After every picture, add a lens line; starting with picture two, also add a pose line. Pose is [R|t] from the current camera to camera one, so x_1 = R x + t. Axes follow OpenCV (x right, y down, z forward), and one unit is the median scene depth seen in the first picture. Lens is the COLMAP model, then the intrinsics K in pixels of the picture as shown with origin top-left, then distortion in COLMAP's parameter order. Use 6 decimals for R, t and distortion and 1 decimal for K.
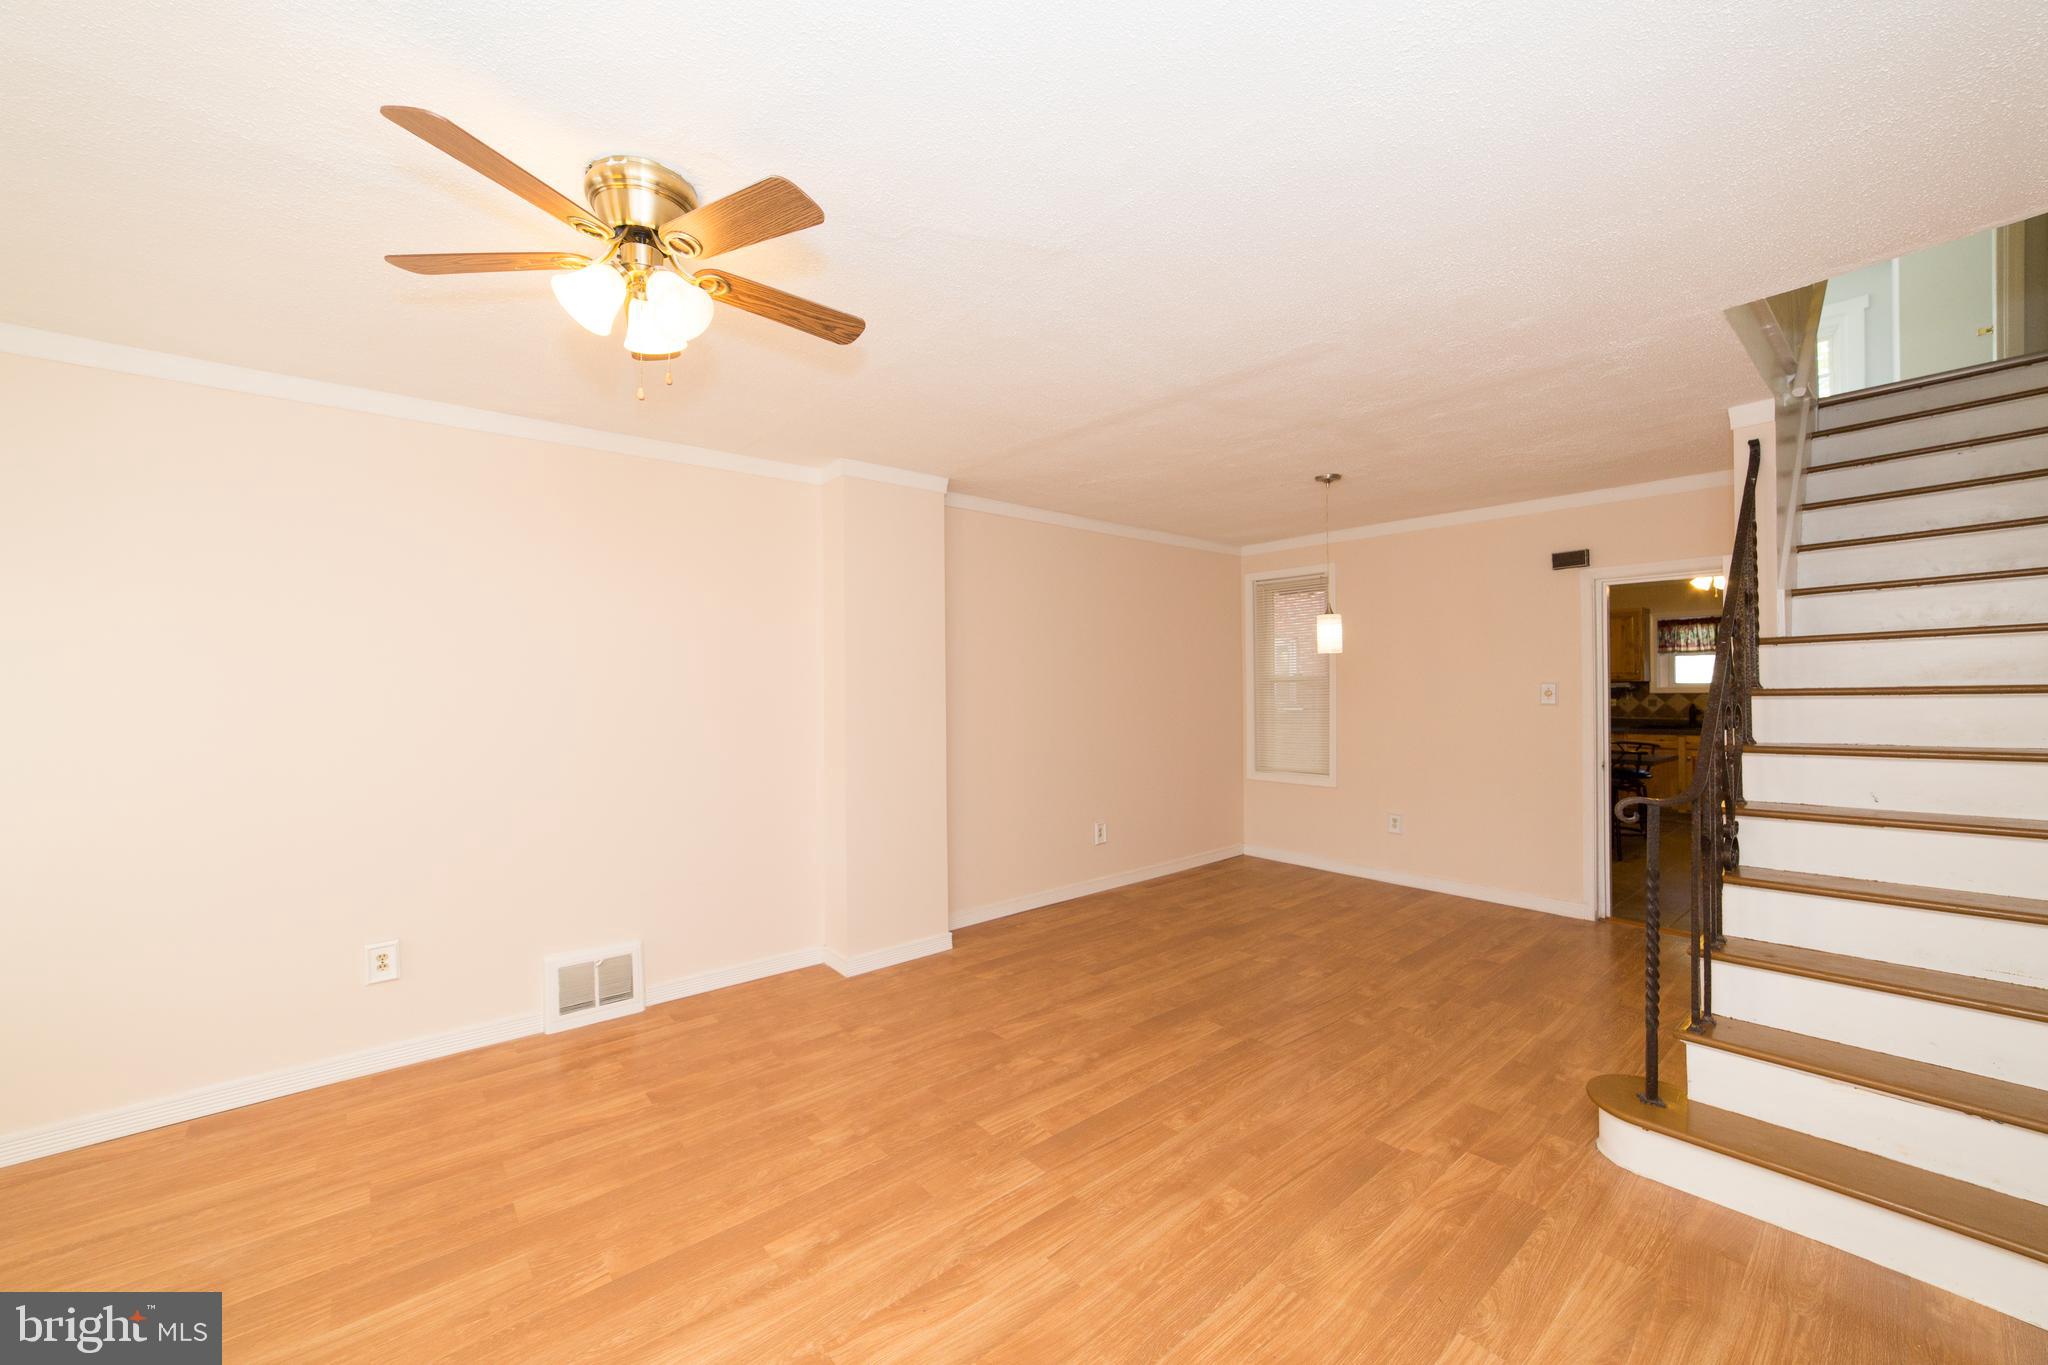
lens RADIAL K [[784.6, 0, 1013.0], [0, 784.6, 679.7], [0, 0, 1]] dist [-0.023833, 0.009398]
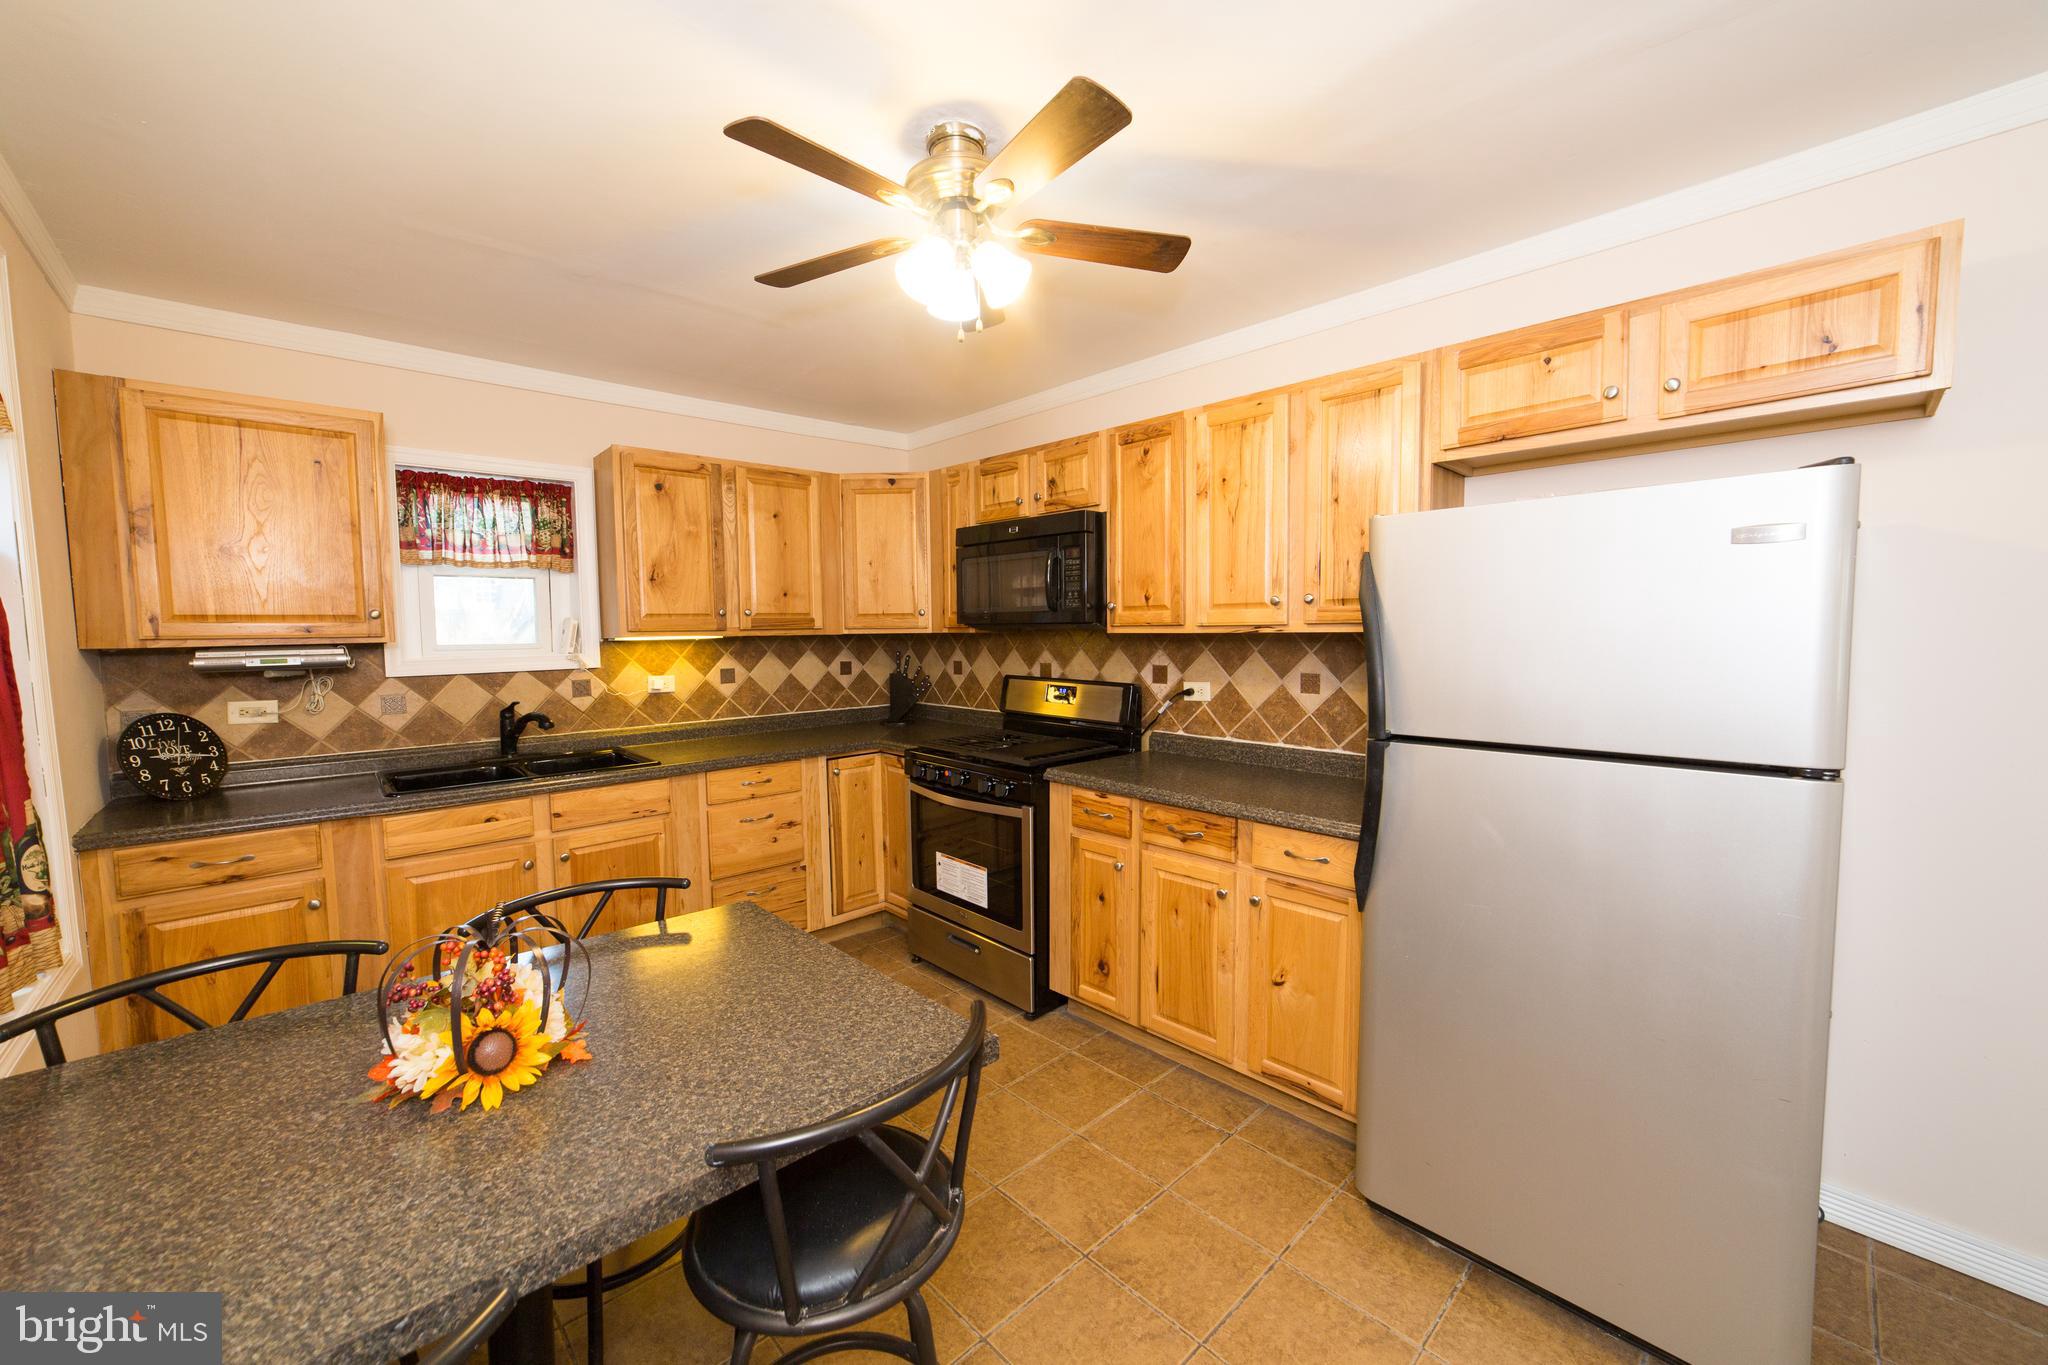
lens RADIAL K [[784.6, 0, 1013.0], [0, 784.6, 679.7], [0, 0, 1]] dist [-0.023833, 0.009398]
pose [[-0.061604, -0.055008, 0.996584, 1.138674], [0.001493, 0.998474, 0.055205, -0.000299], [-0.998100, 0.004889, -0.061428, 1.839426]]
